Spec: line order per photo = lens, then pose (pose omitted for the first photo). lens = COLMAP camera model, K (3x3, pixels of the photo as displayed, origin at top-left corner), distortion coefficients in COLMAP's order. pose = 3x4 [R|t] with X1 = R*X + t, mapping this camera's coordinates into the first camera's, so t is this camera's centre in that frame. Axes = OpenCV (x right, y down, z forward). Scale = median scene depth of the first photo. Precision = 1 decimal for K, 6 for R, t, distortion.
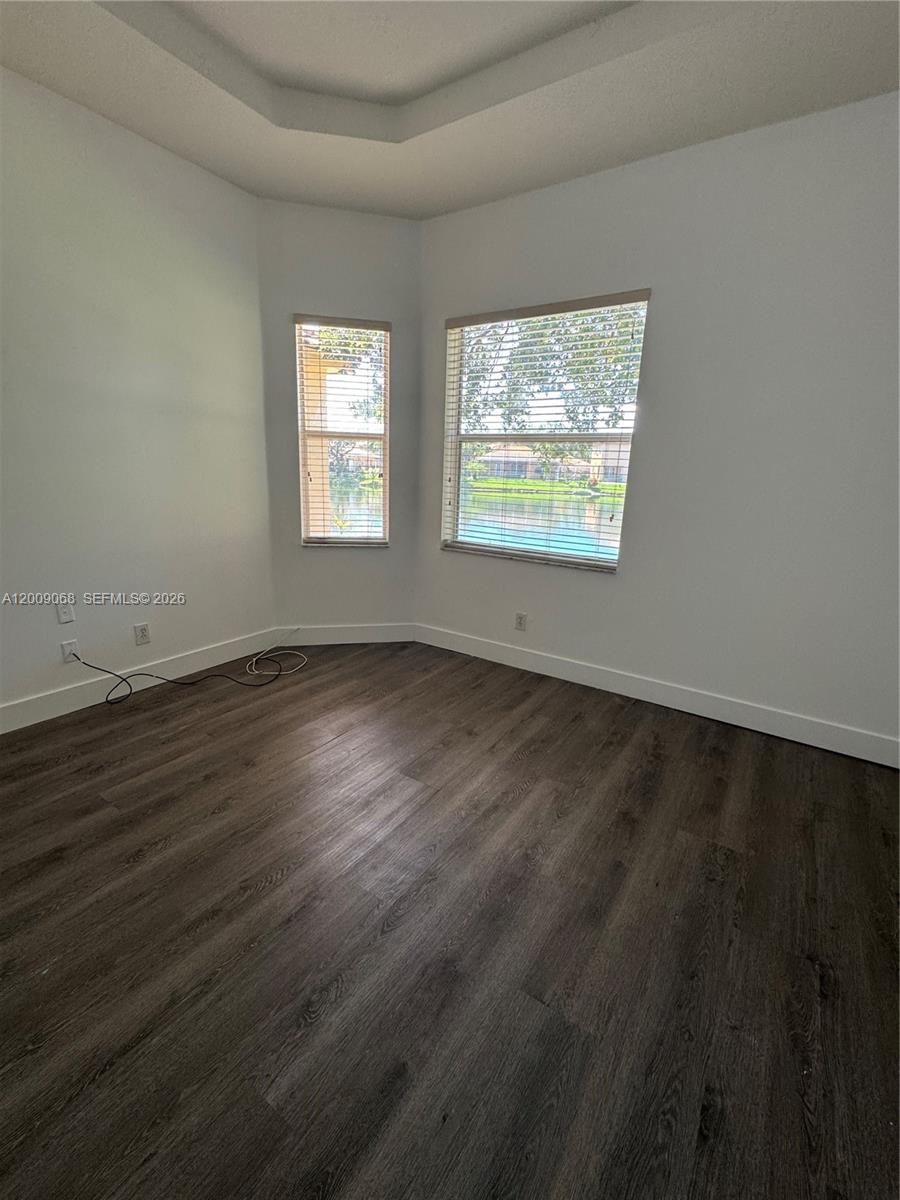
lens RADIAL K [[518.4, 0, 447.4], [0, 518.4, 594.3], [0, 0, 1]] dist [-0.001913, -0.000158]
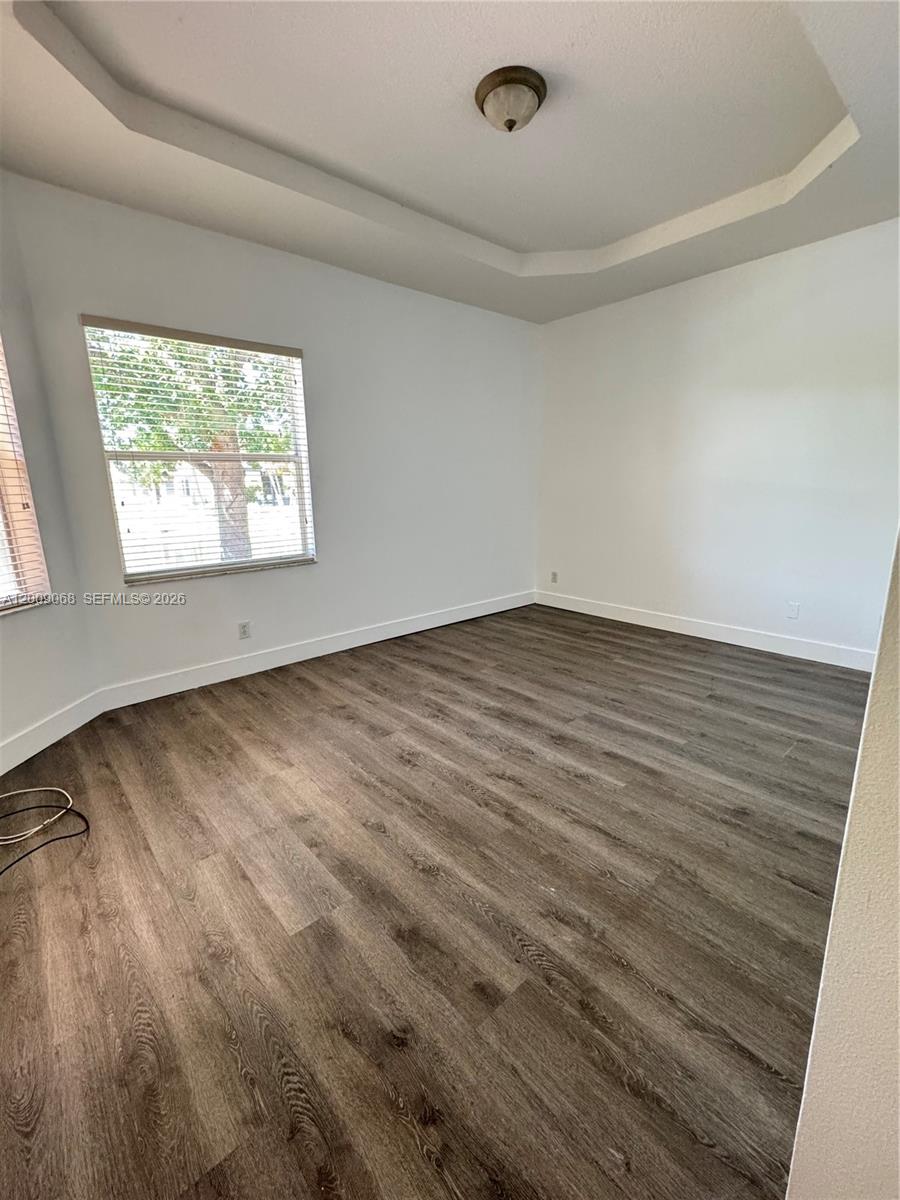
lens RADIAL K [[518.4, 0, 447.0], [0, 518.4, 602.2], [0, 0, 1]] dist [-0.001913, -0.000158]
pose [[0.247611, -0.254080, 0.934950, -0.925048], [0.258684, 0.947306, 0.188928, -0.119830], [-0.933687, 0.195076, 0.300290, 0.363308]]
